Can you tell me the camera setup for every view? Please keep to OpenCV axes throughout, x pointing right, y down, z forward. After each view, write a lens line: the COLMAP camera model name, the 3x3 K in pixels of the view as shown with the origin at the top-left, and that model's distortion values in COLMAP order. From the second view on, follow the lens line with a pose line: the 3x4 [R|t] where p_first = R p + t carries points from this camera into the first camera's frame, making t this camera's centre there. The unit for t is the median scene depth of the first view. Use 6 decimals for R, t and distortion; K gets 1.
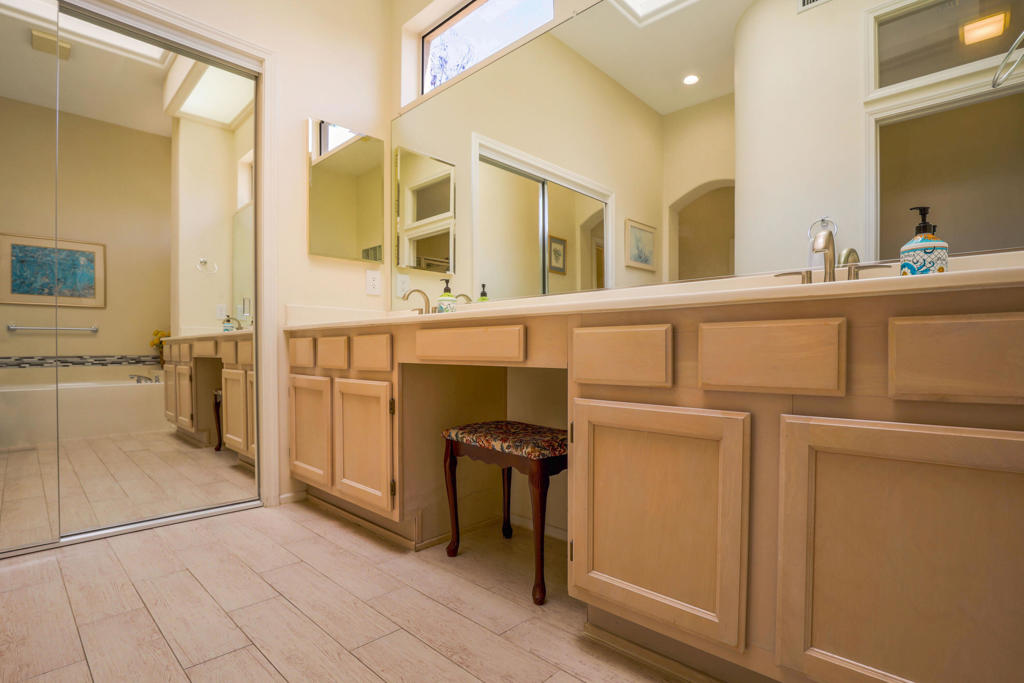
lens RADIAL K [[508.6, 0, 511.0], [0, 508.6, 351.1], [0, 0, 1]] dist [-0.027949, 0.000147]
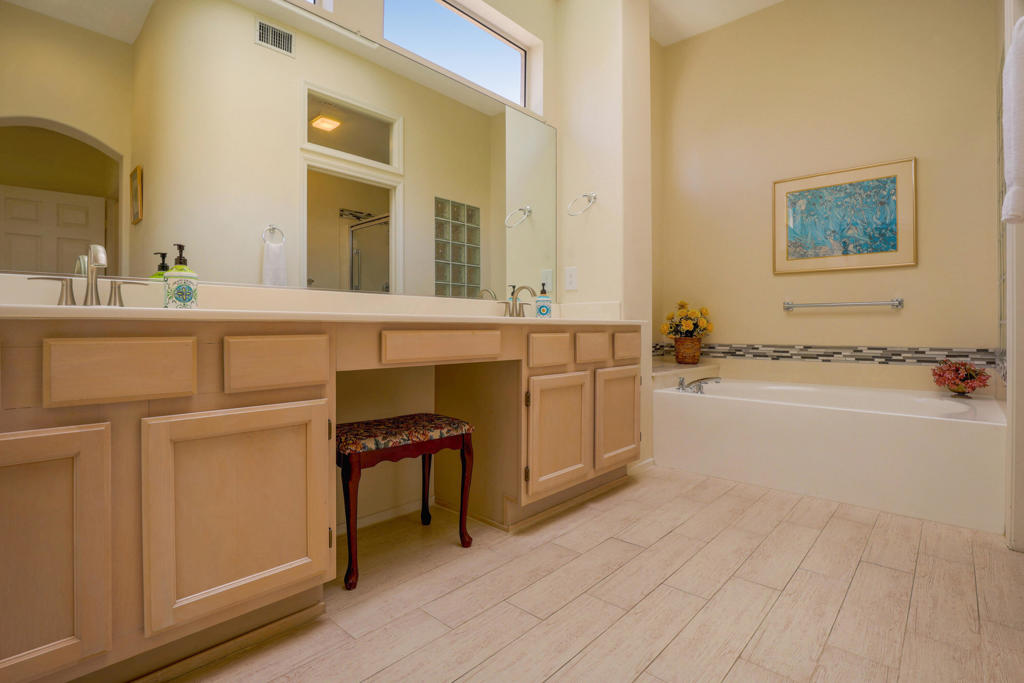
lens RADIAL K [[508.6, 0, 513.5], [0, 508.6, 333.1], [0, 0, 1]] dist [-0.027949, 0.000147]
pose [[-0.043087, -0.010147, 0.999020, -1.140593], [-0.001601, 0.999948, 0.010087, -0.046850], [-0.999070, -0.001165, -0.043101, 0.881732]]
